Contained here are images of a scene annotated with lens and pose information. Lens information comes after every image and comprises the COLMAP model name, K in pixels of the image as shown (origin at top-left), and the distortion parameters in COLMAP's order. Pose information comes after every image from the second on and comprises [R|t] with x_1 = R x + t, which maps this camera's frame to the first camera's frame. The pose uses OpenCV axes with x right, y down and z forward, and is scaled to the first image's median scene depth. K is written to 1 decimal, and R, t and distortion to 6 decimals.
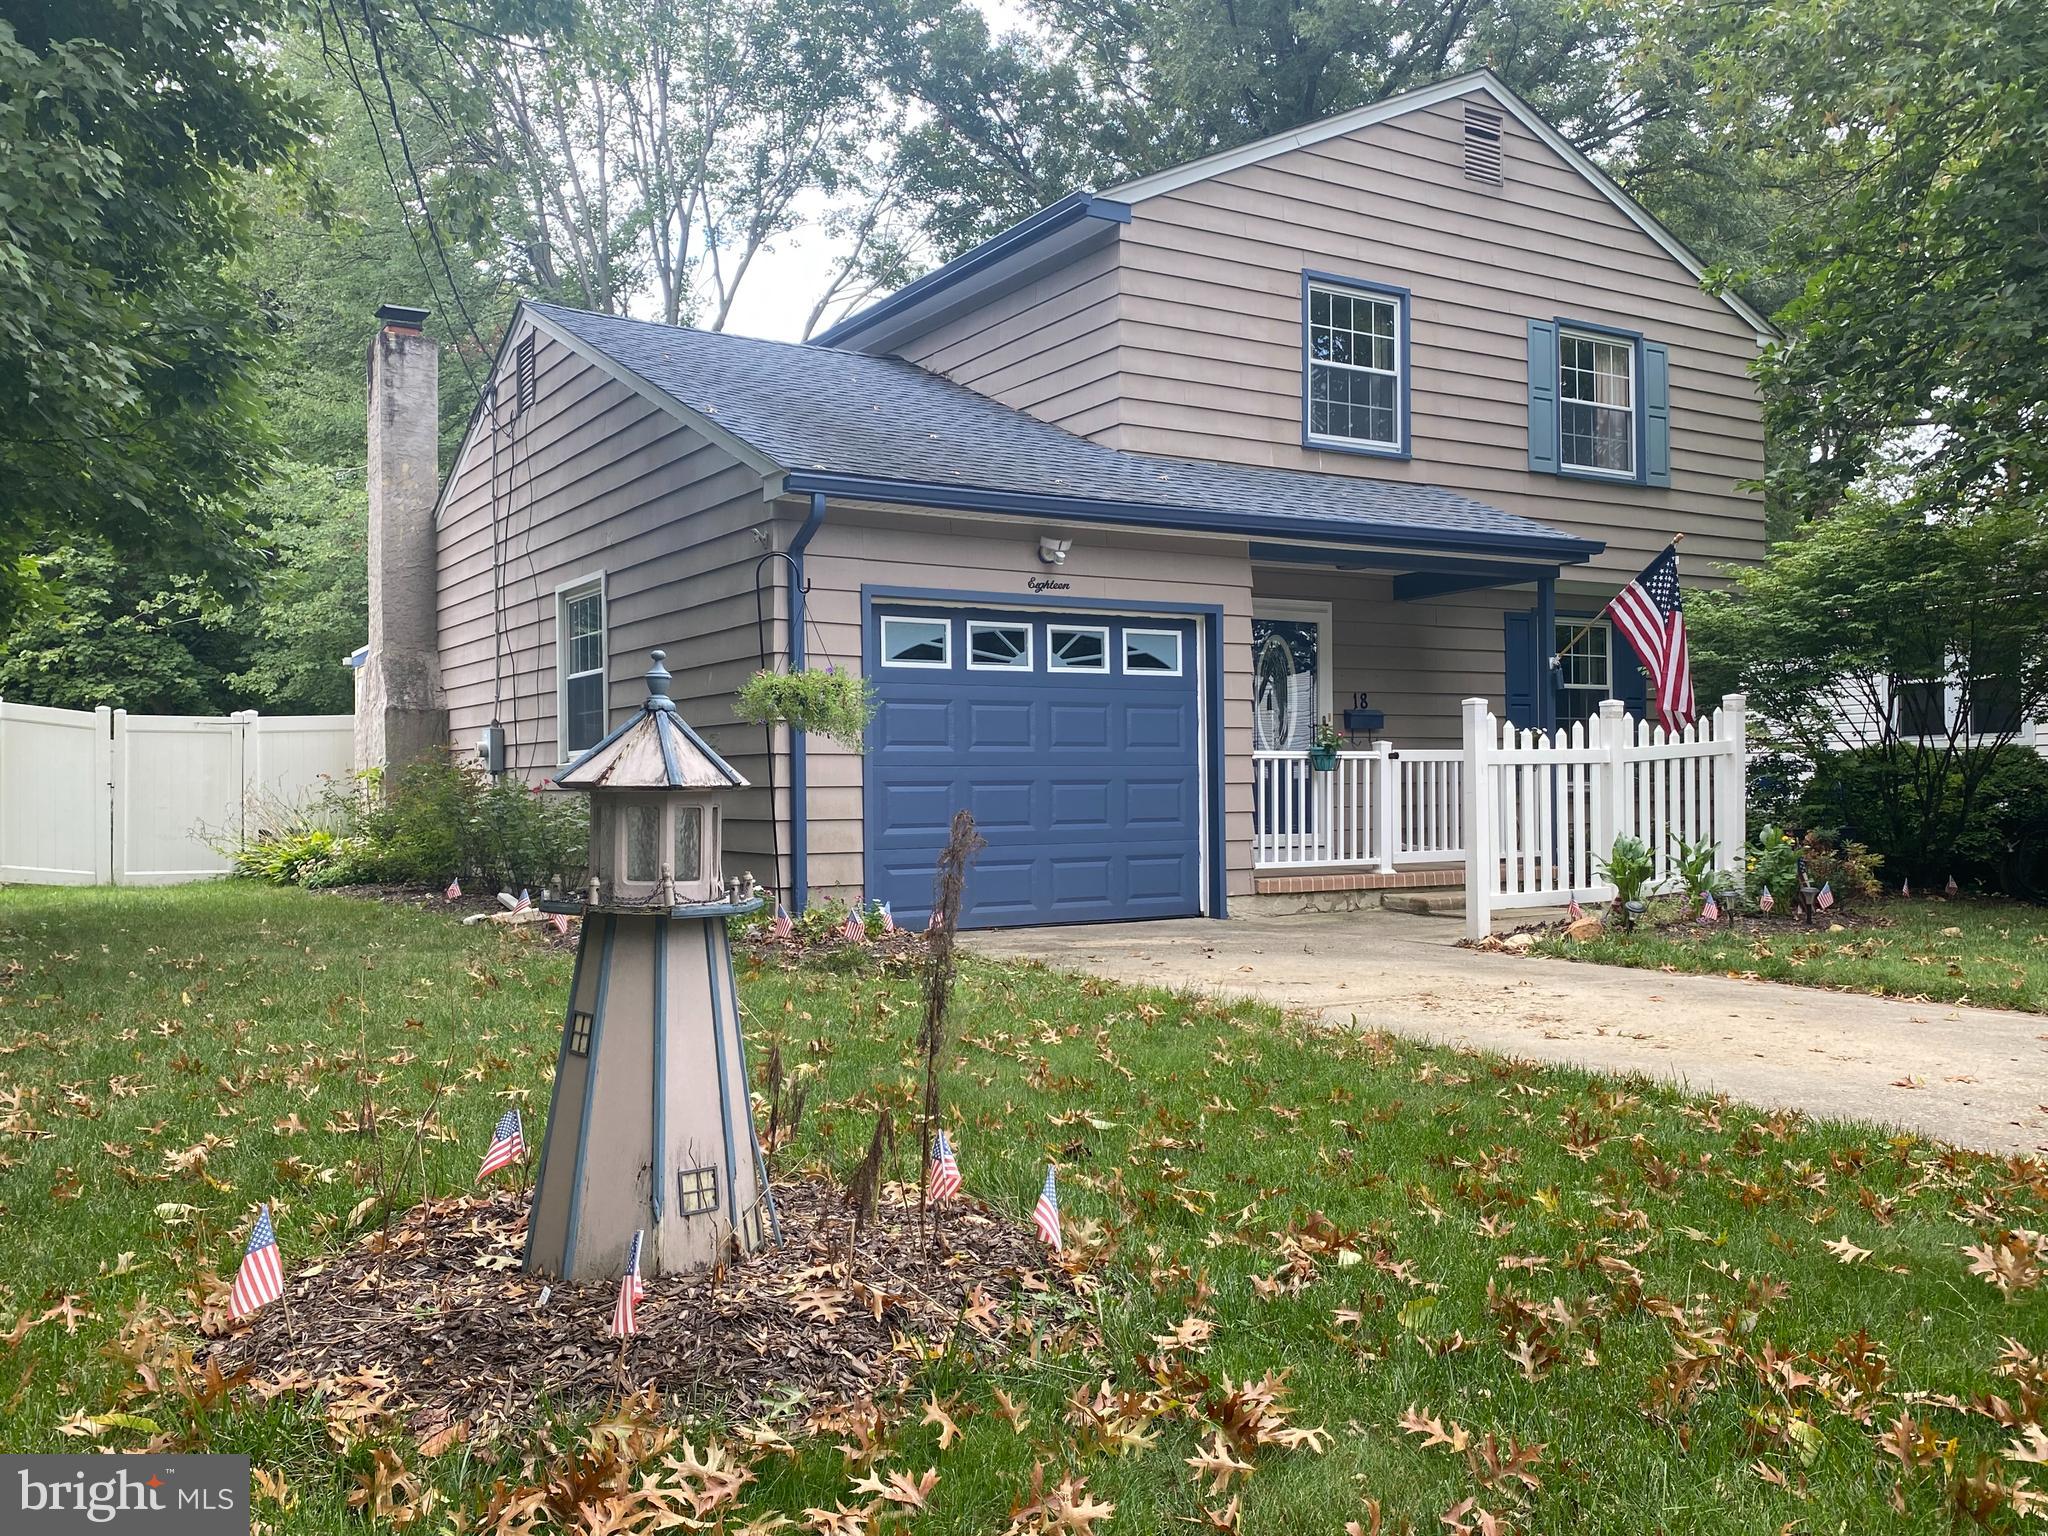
lens RADIAL K [[1748.3, 0, 1026.8], [0, 1748.3, 782.1], [0, 0, 1]] dist [-0.015089, -0.023279]
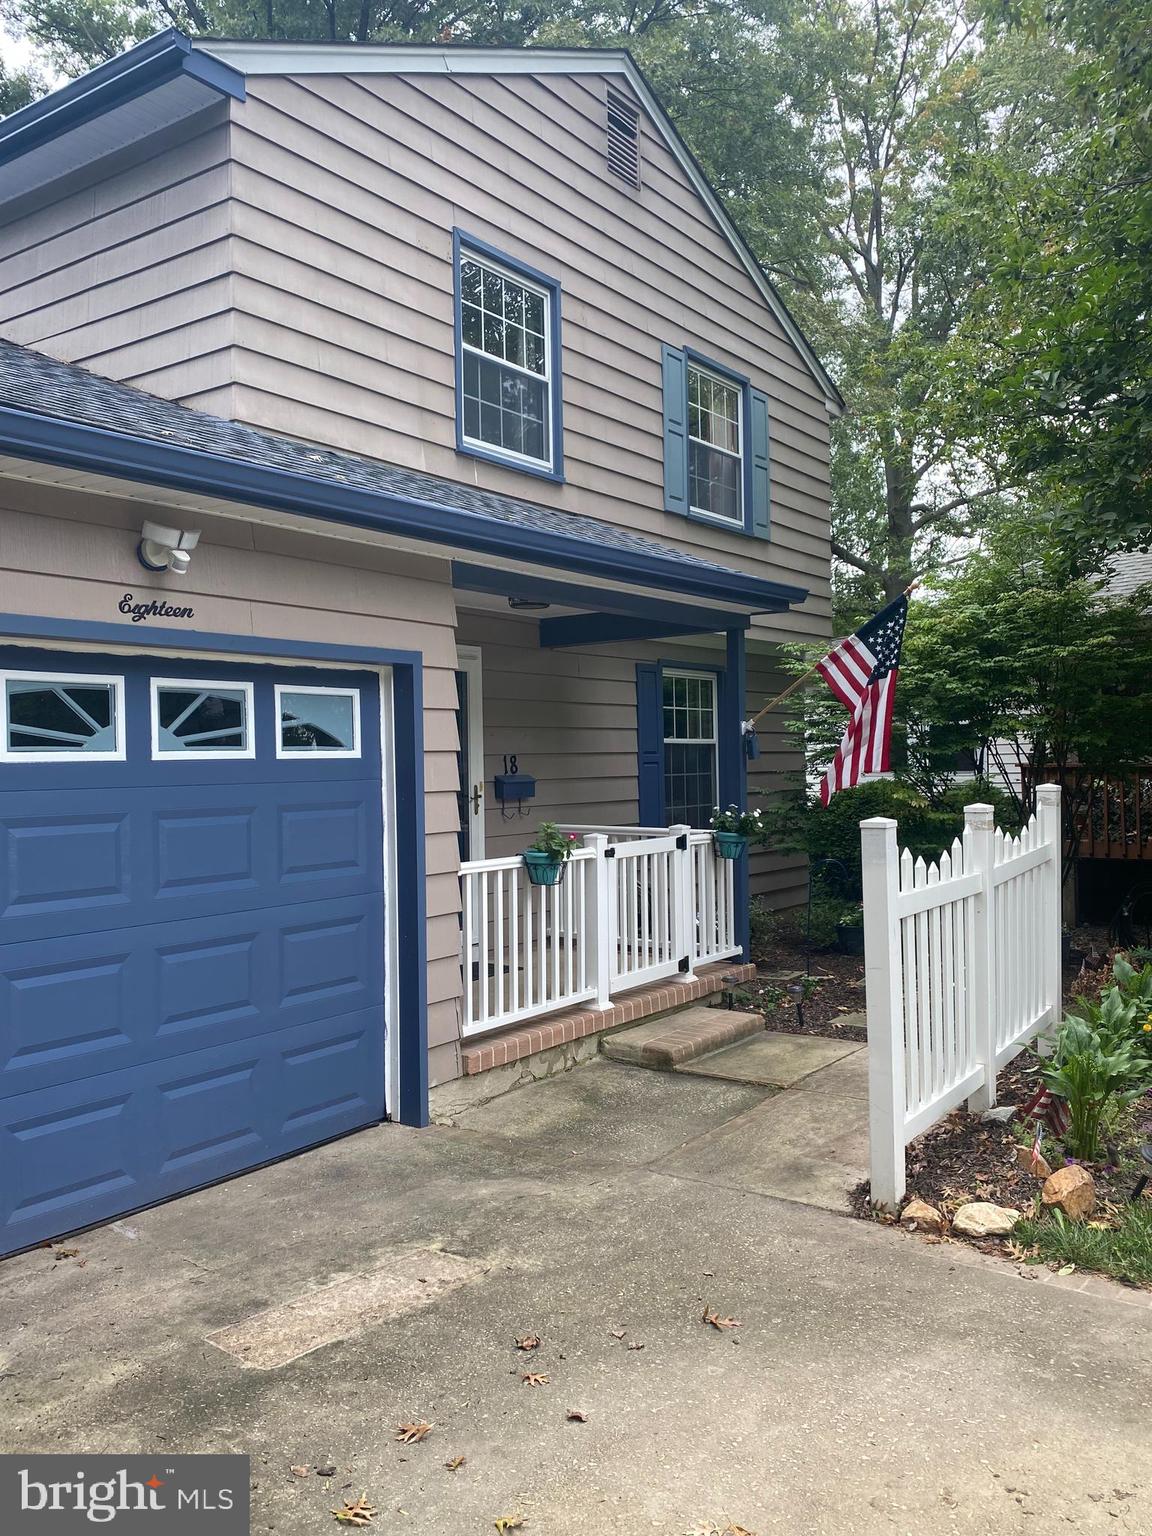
lens RADIAL K [[1234.6, 0, 567.5], [0, 1234.6, 761.6], [0, 0, 1]] dist [0.040252, -0.033998]
pose [[0.919131, -0.003211, 0.393938, -0.020956], [0.003298, 0.999994, 0.000457, -0.055786], [-0.393937, 0.000879, 0.919137, 0.511163]]
